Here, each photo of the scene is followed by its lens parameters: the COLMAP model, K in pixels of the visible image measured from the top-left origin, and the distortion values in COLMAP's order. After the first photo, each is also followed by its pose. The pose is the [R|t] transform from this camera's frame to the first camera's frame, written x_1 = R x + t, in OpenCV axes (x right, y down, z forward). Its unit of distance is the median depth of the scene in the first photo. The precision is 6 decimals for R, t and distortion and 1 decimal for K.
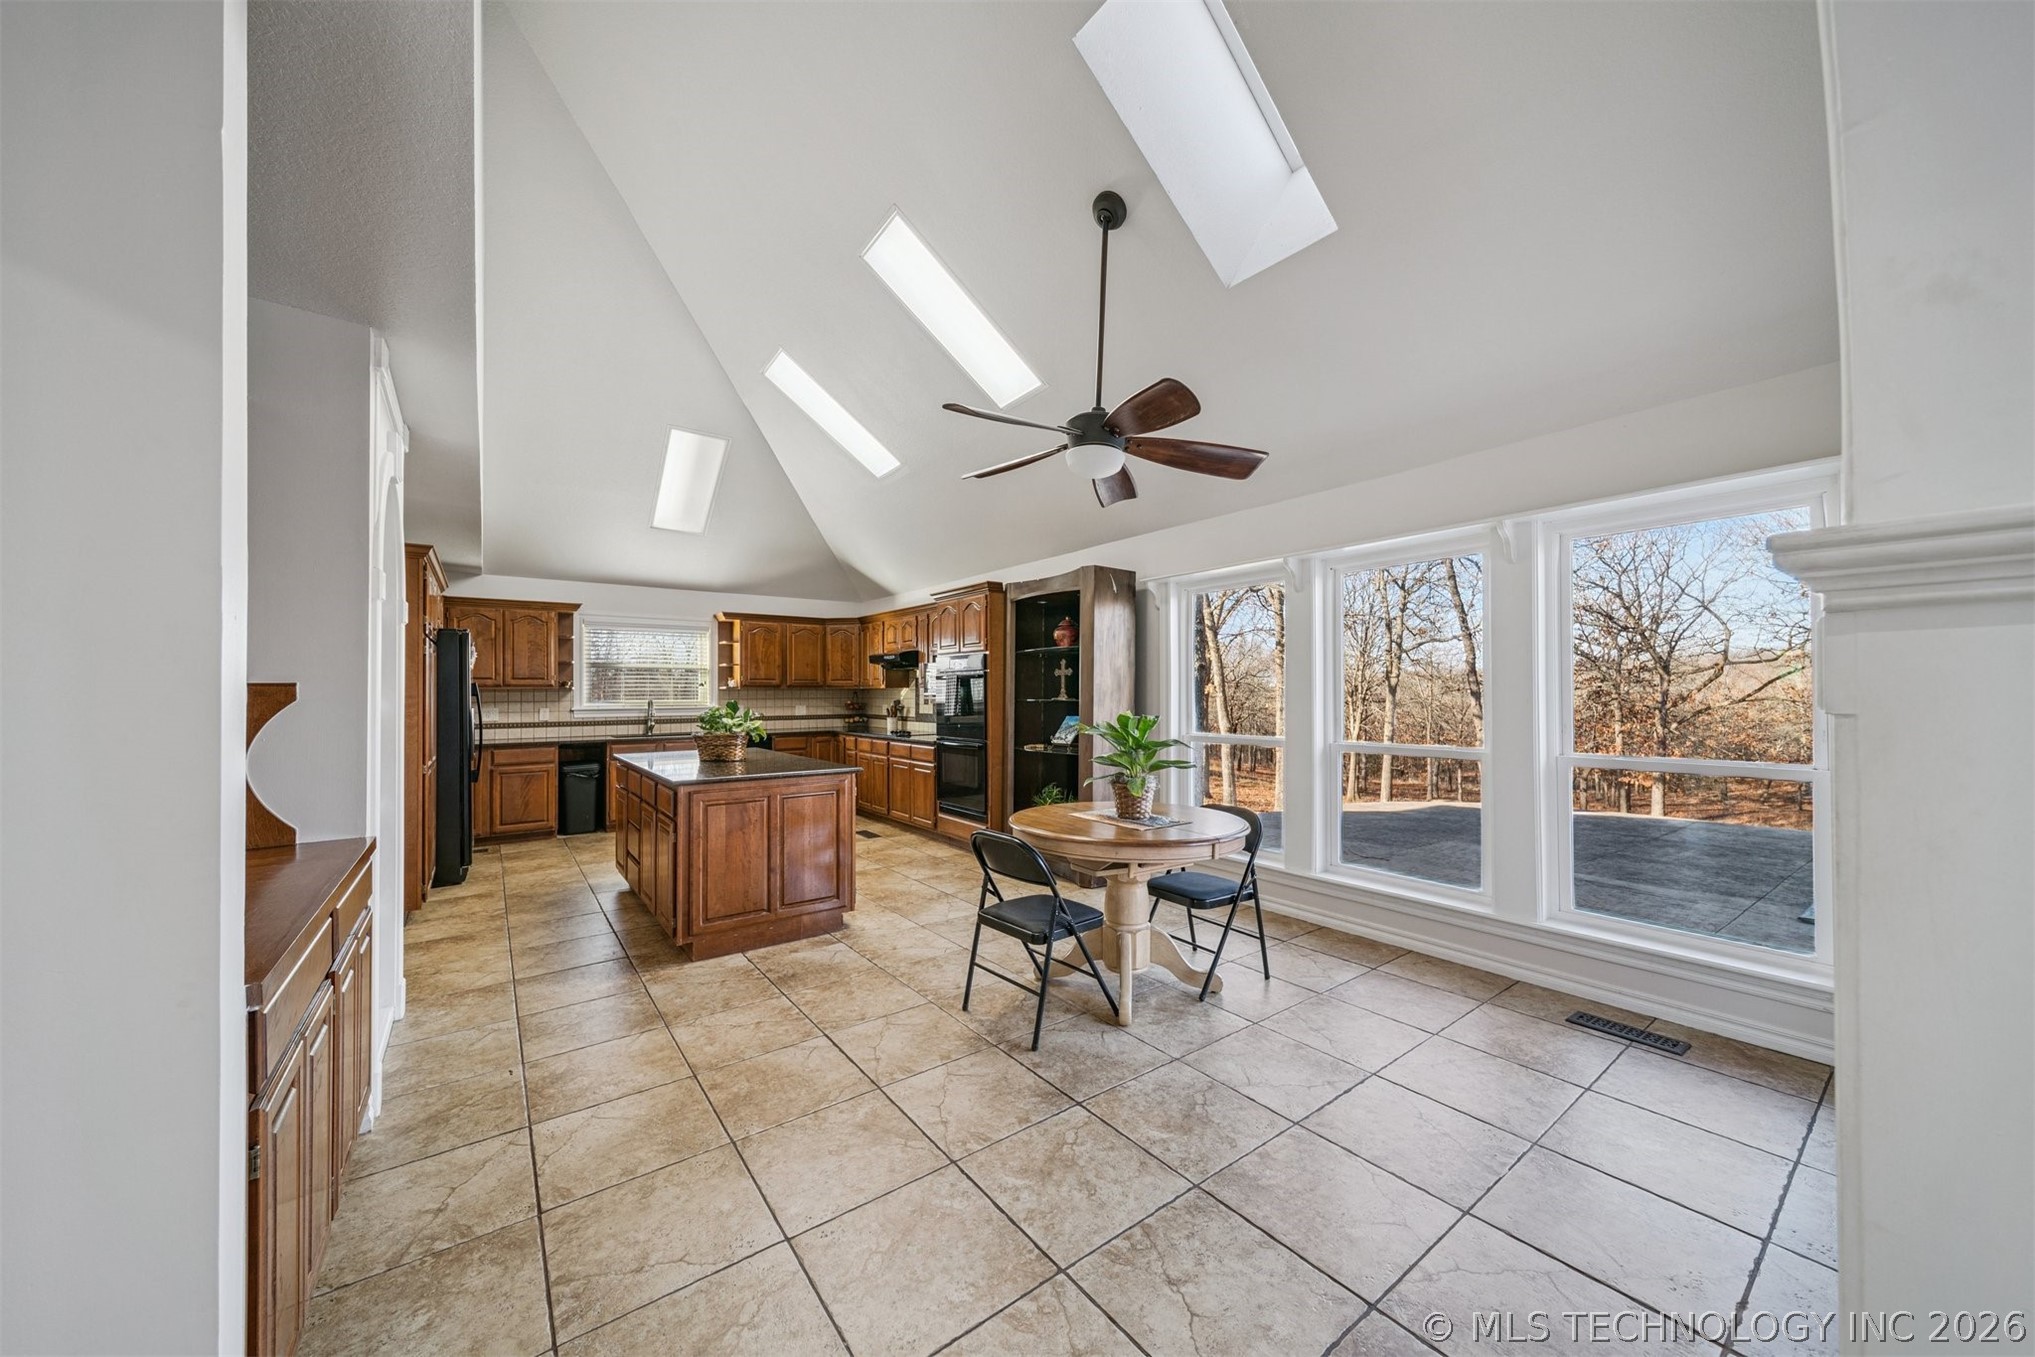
lens RADIAL K [[719.4, 0, 1030.4], [0, 719.4, 686.5], [0, 0, 1]] dist [0.002140, -0.000055]
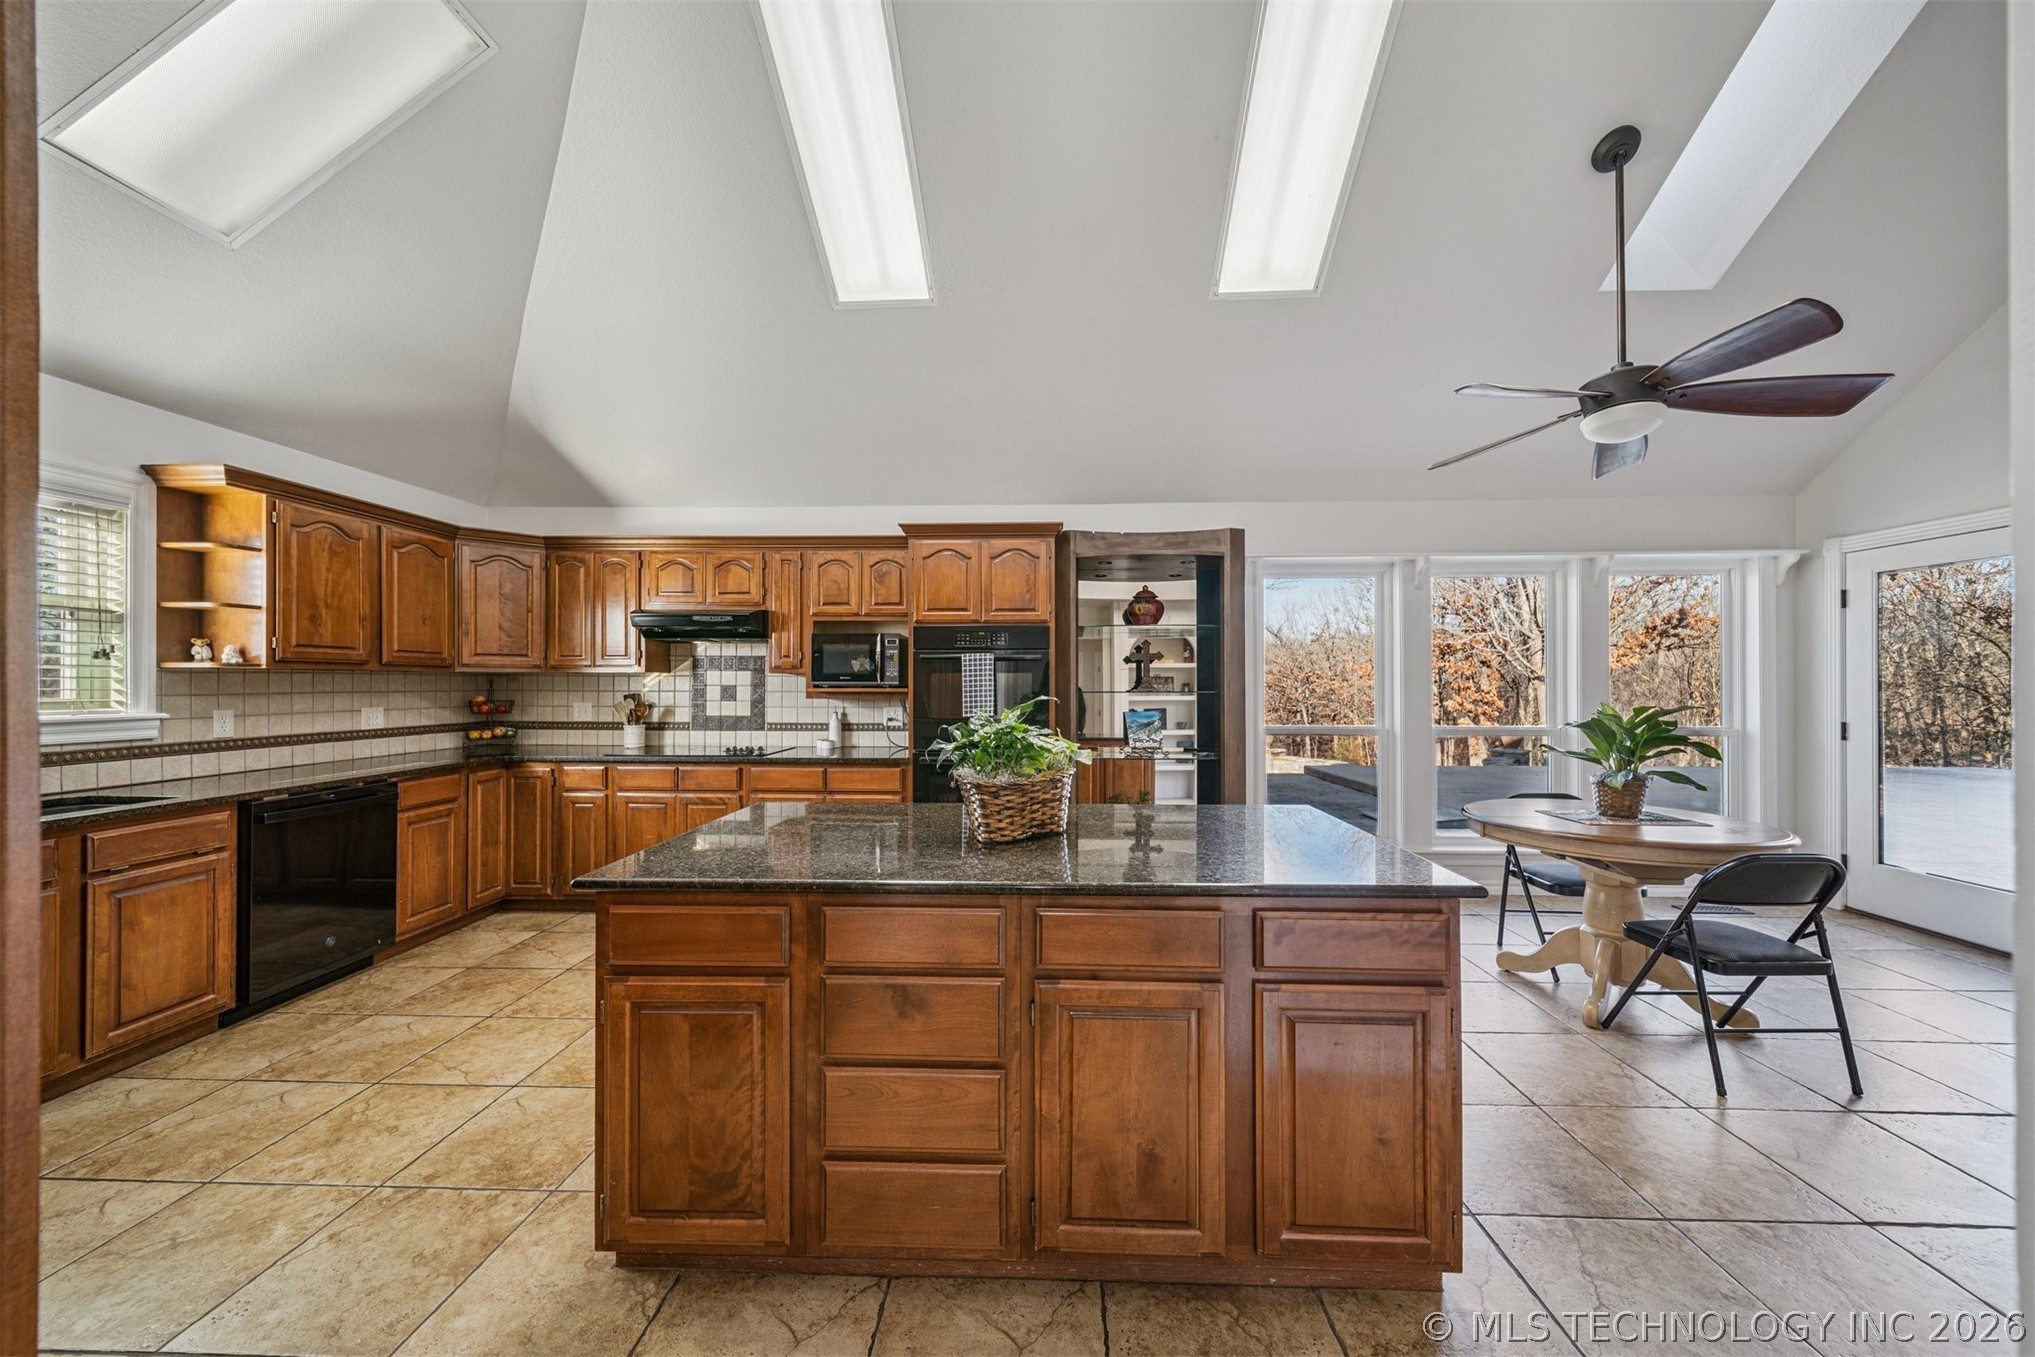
lens RADIAL K [[719.4, 0, 1029.9], [0, 719.4, 680.5], [0, 0, 1]] dist [0.002140, -0.000055]
pose [[0.628374, 0.005663, 0.777890, -0.508917], [-0.007373, 0.999972, -0.001324, 0.008324], [-0.777876, -0.004904, 0.628398, 0.477973]]
